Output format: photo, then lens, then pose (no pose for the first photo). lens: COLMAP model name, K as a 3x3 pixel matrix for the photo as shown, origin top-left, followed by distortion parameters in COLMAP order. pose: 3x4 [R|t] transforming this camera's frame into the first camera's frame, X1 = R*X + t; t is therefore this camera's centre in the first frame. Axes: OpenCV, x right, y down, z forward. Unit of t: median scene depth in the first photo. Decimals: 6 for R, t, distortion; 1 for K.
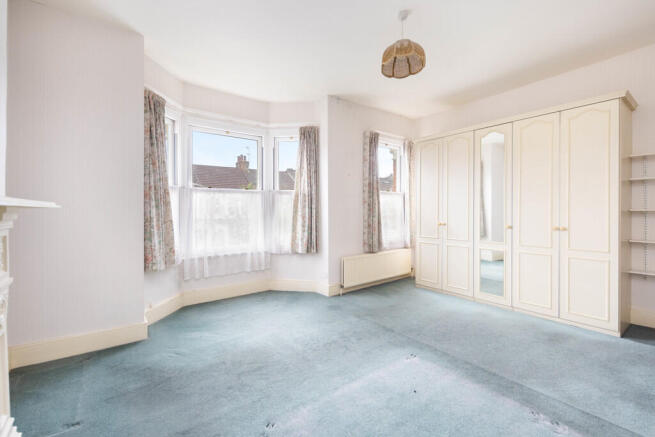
lens RADIAL K [[298.2, 0, 329.6], [0, 298.2, 211.2], [0, 0, 1]] dist [0.001083, 0.000055]
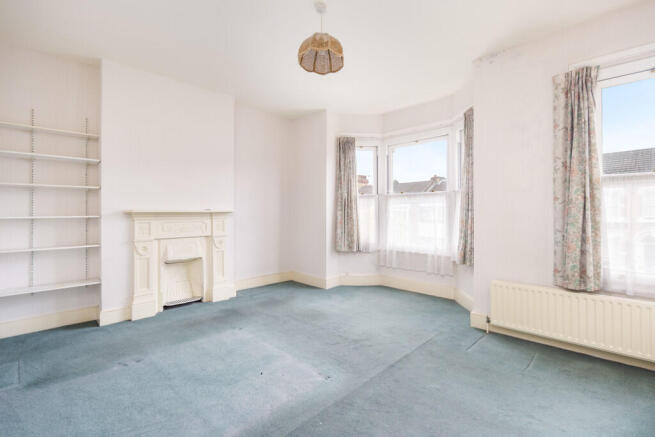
lens RADIAL K [[298.2, 0, 329.6], [0, 298.2, 211.2], [0, 0, 1]] dist [0.001083, 0.000055]
pose [[0.122332, 0.001041, -0.992489, 0.734858], [0.003147, 0.999994, 0.001437, -0.010426], [0.992484, -0.003299, 0.122328, 0.565868]]
